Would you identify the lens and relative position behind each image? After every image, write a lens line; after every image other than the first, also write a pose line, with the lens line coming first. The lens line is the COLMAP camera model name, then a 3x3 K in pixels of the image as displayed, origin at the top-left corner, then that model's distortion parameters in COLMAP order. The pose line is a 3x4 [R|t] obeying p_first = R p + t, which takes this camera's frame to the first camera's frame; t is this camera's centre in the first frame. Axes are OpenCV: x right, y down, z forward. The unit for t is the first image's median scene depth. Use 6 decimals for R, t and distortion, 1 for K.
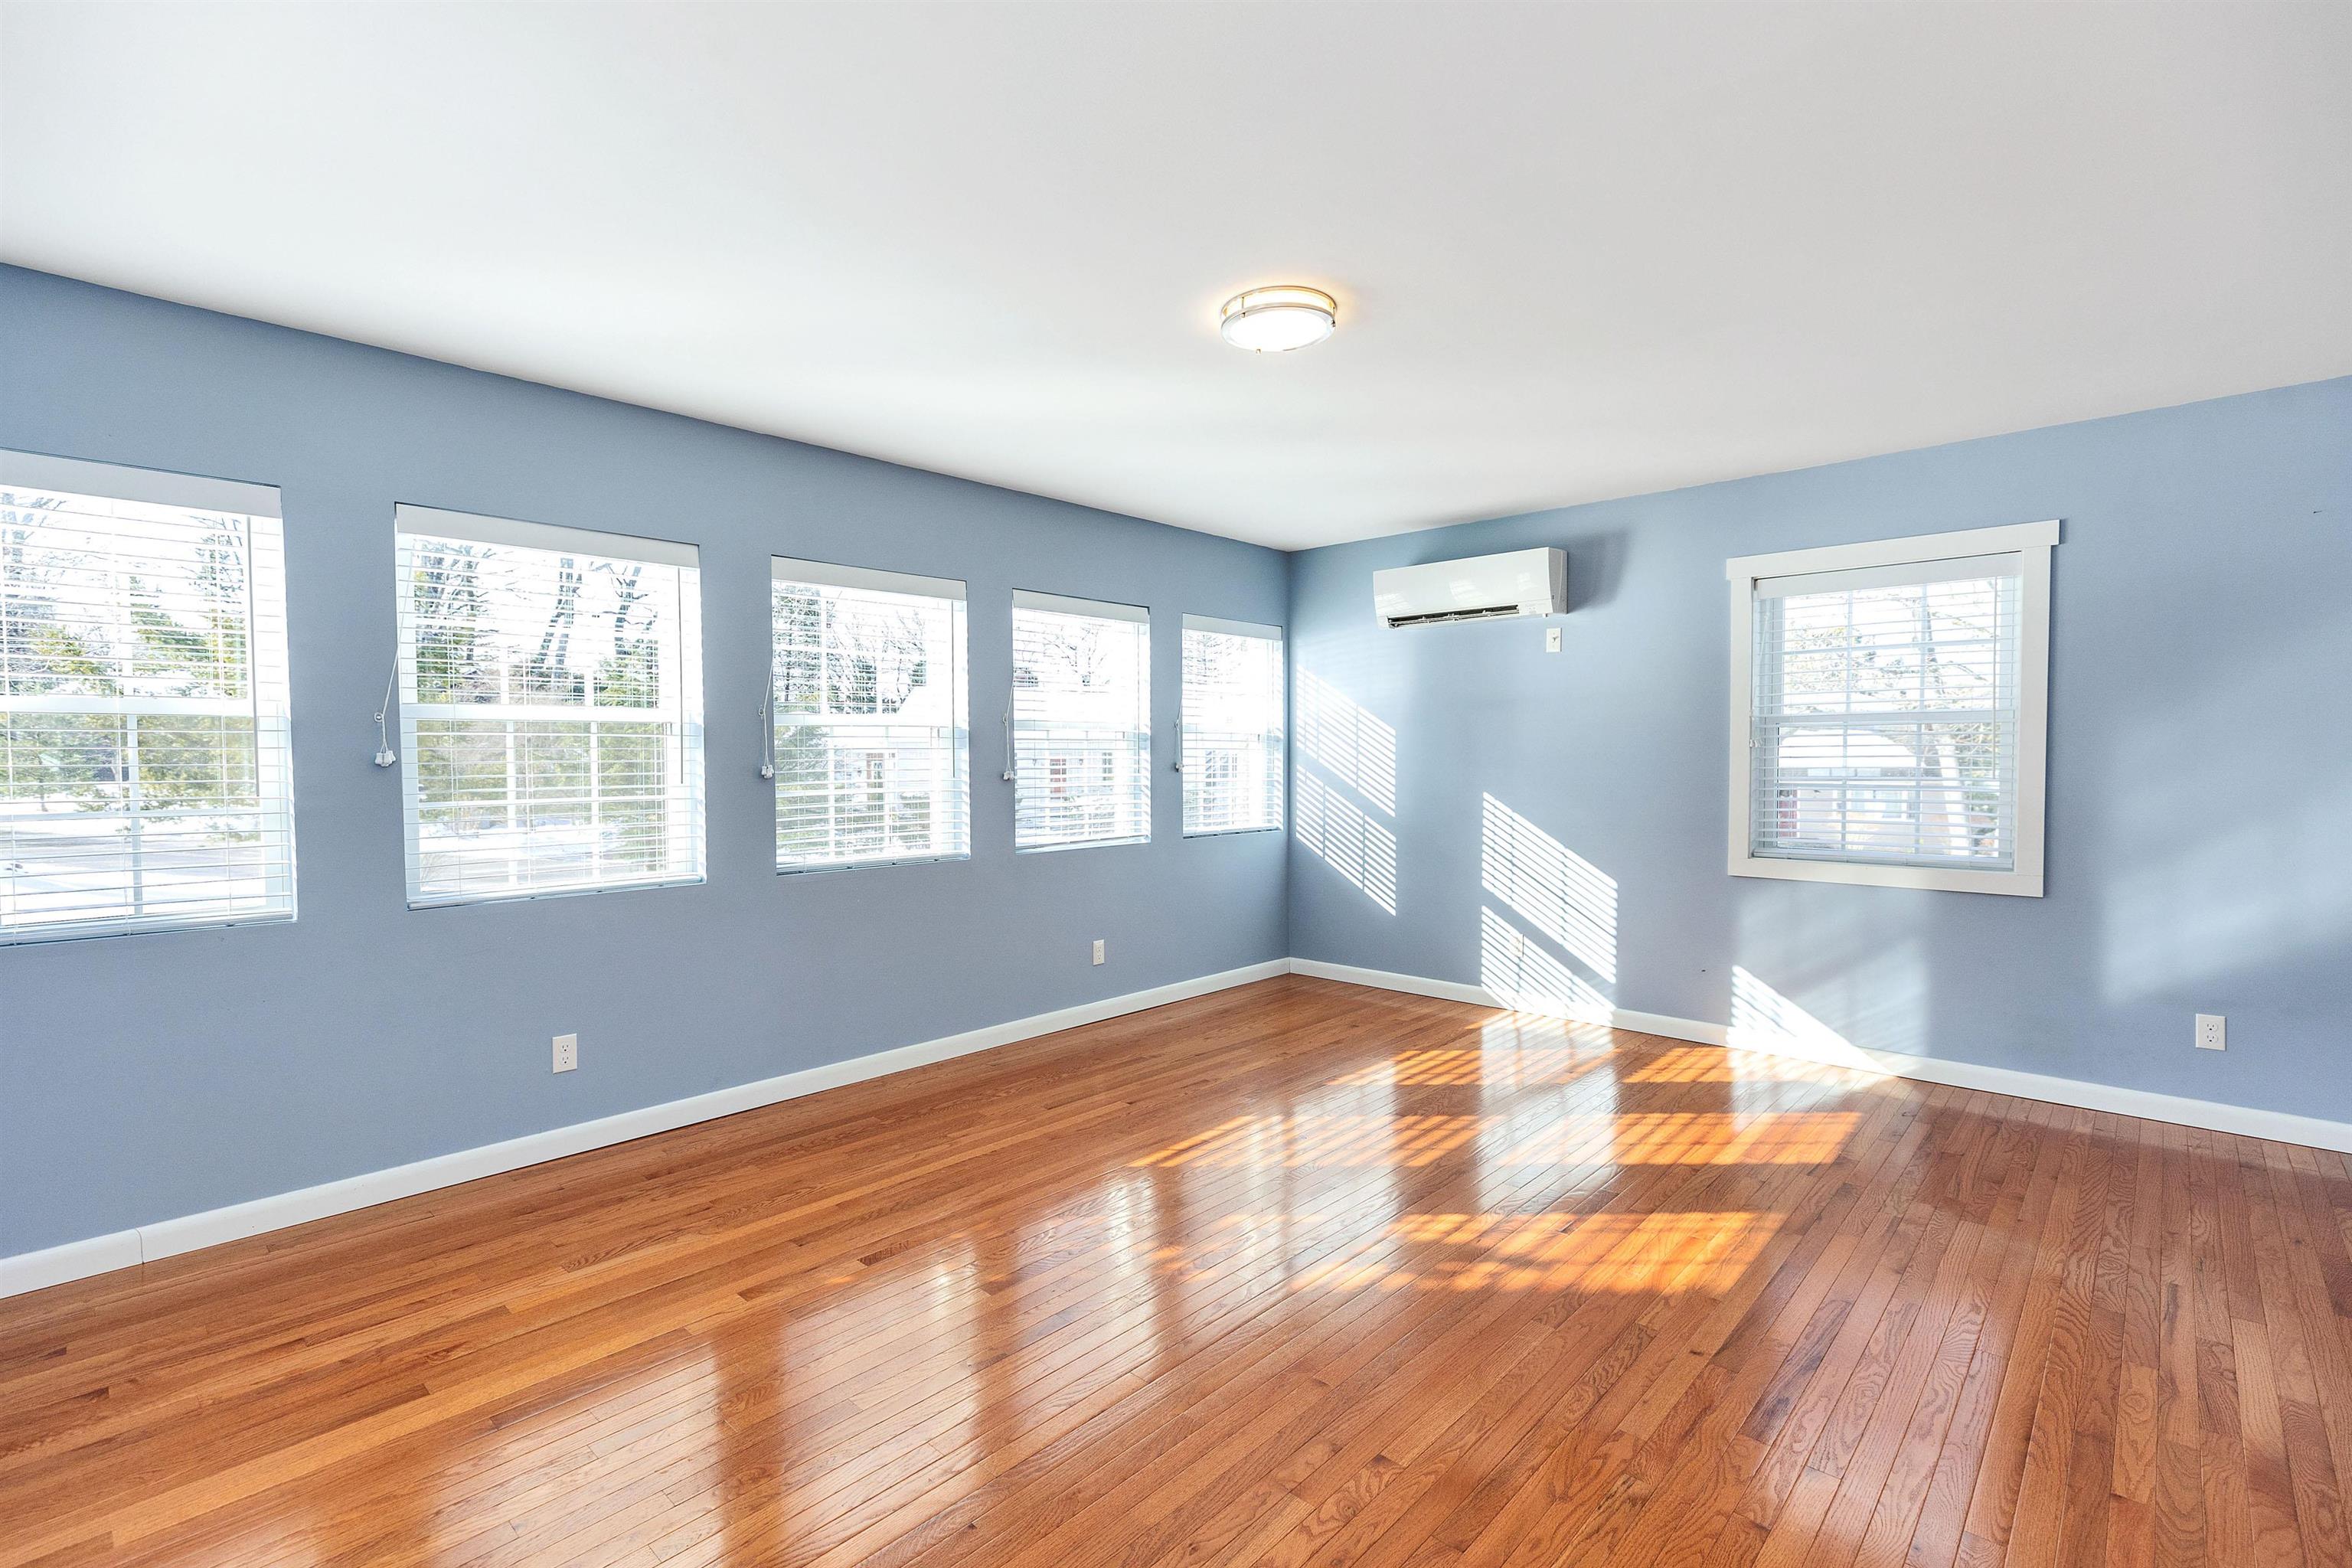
lens RADIAL K [[1051.6, 0, 1184.9], [0, 1051.6, 777.2], [0, 0, 1]] dist [0.006691, -0.000576]
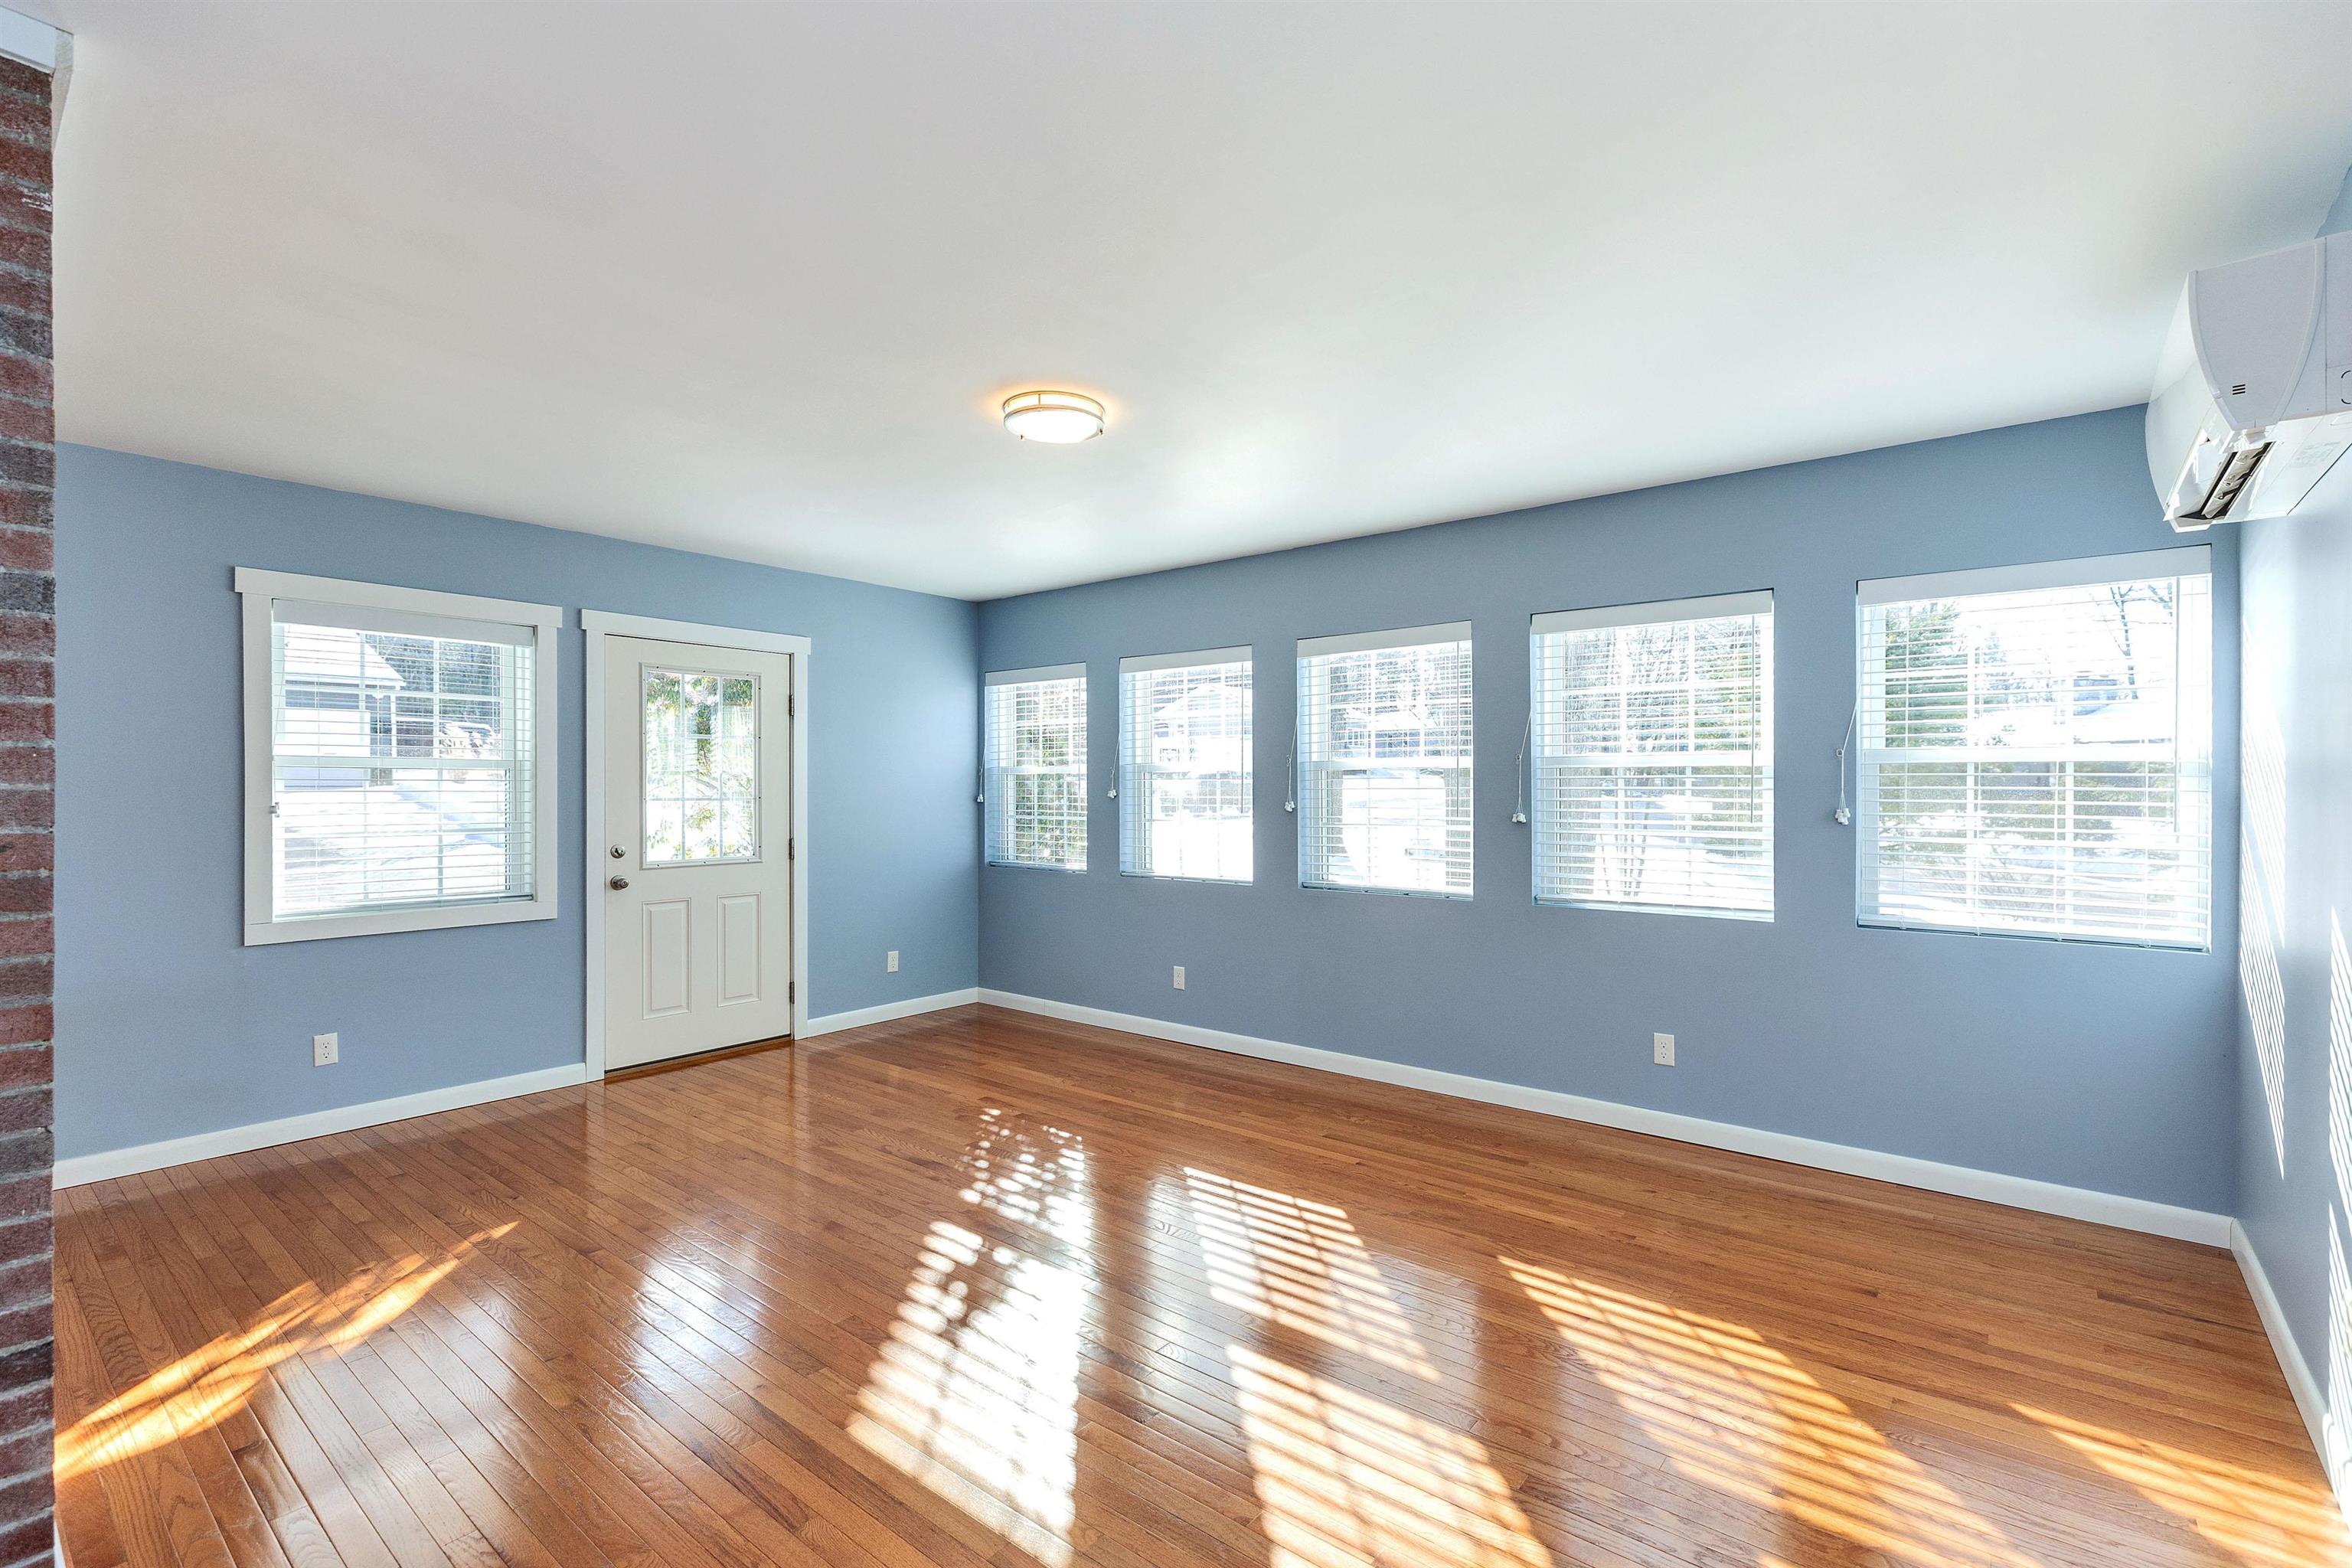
lens RADIAL K [[1051.6, 0, 1181.4], [0, 1051.6, 796.5], [0, 0, 1]] dist [0.006691, -0.000576]
pose [[0.074518, 0.005222, -0.997206, 0.890760], [-0.029014, 0.999574, 0.003066, -0.017038], [0.996797, 0.028705, 0.074638, 0.777019]]
